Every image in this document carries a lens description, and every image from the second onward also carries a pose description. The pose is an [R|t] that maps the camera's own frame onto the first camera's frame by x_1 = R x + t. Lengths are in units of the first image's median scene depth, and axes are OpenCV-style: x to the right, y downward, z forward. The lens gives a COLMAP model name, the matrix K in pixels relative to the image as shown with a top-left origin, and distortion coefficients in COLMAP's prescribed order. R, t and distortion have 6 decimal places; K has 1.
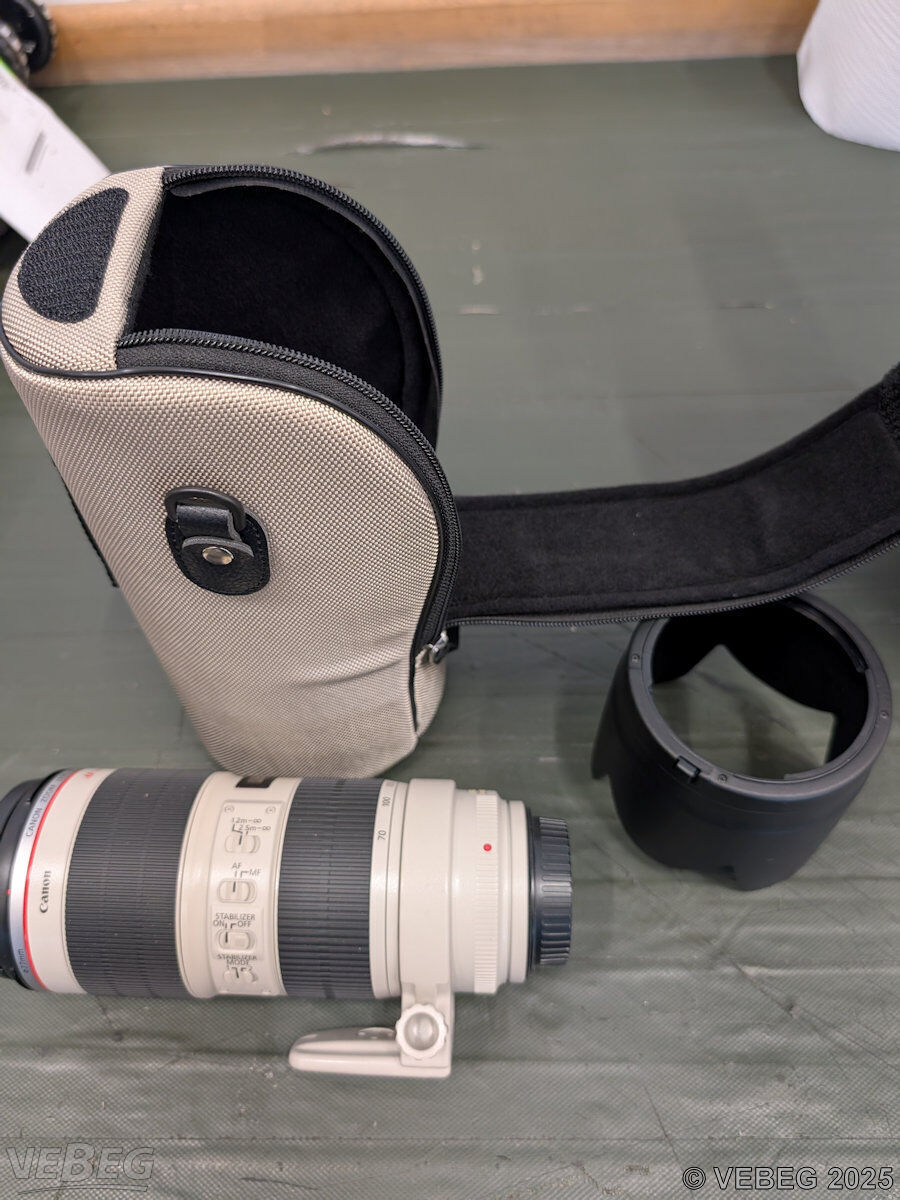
lens RADIAL K [[855.8, 0, 482.3], [0, 855.8, 584.2], [0, 0, 1]] dist [-0.019311, 0.001036]
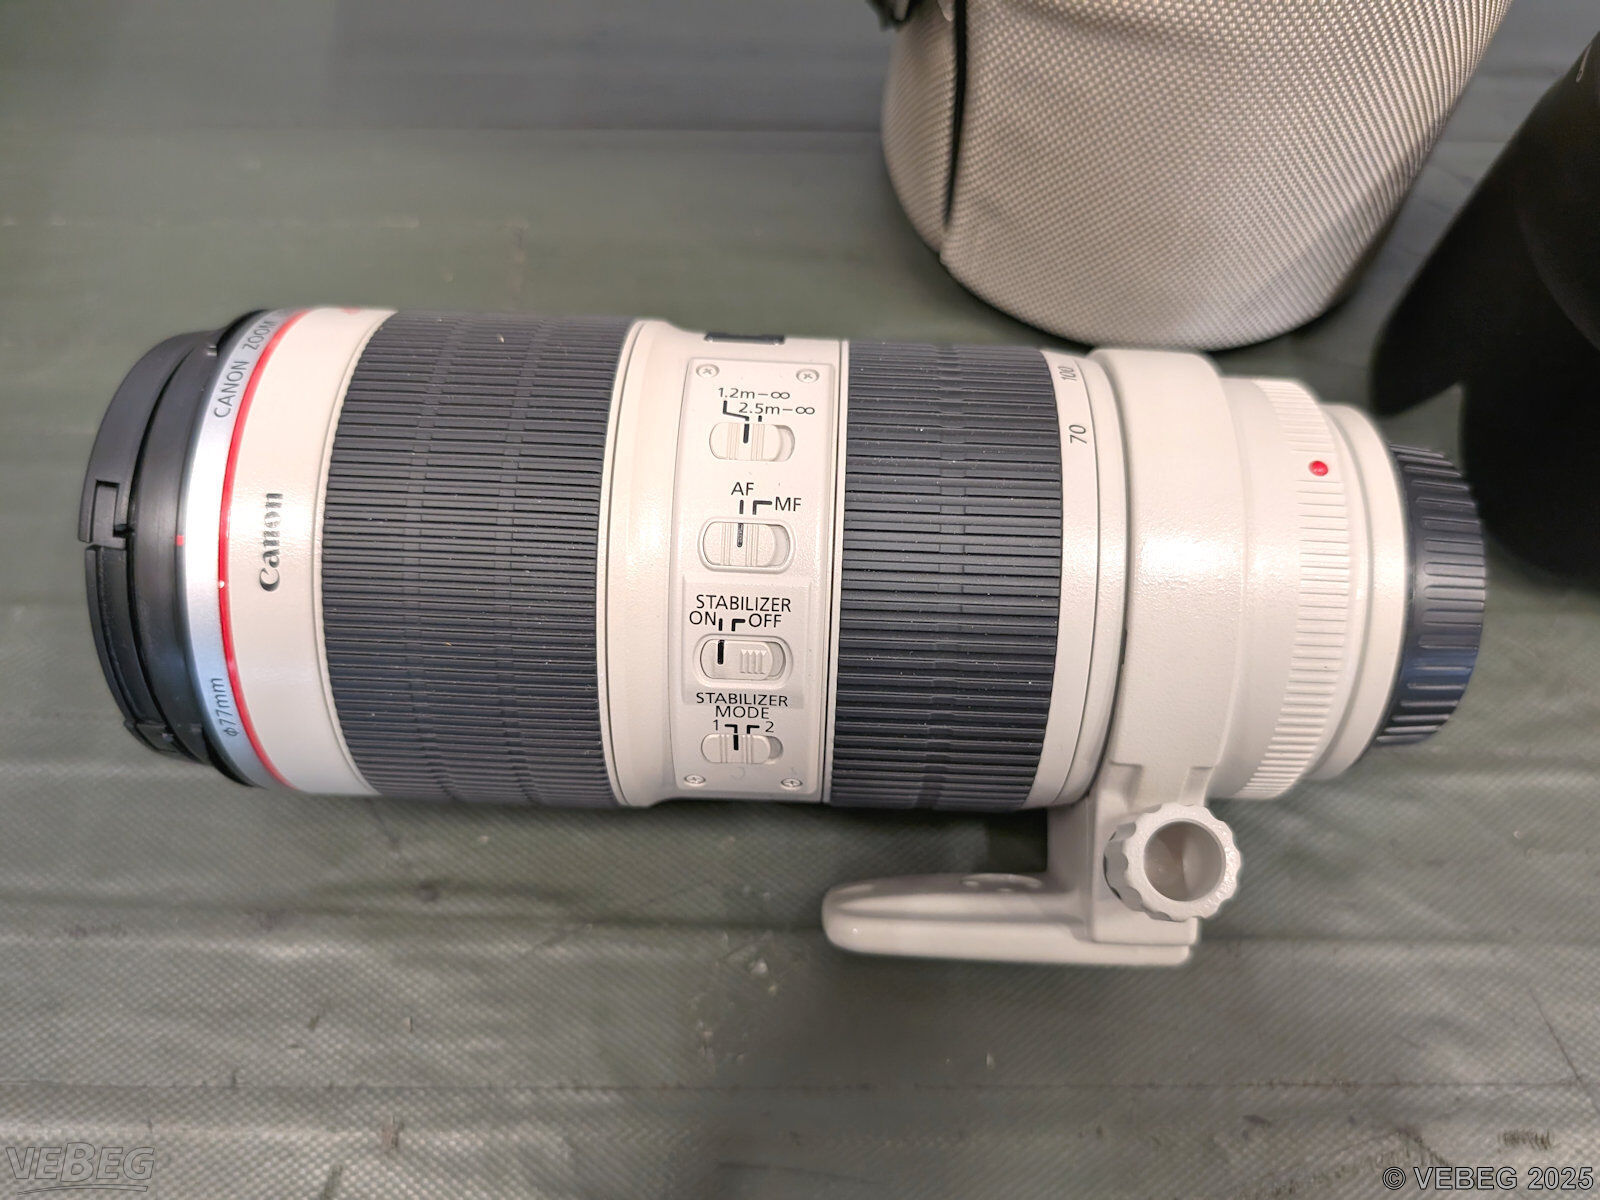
lens RADIAL K [[1158.4, 0, 860.7], [0, 1158.4, 603.6], [0, 0, 1]] dist [-0.018145, -0.004887]
pose [[0.997578, 0.026483, 0.064318, -0.250162], [-0.037628, 0.983165, 0.178804, 0.266527], [-0.058500, -0.180791, 0.981780, 0.406044]]
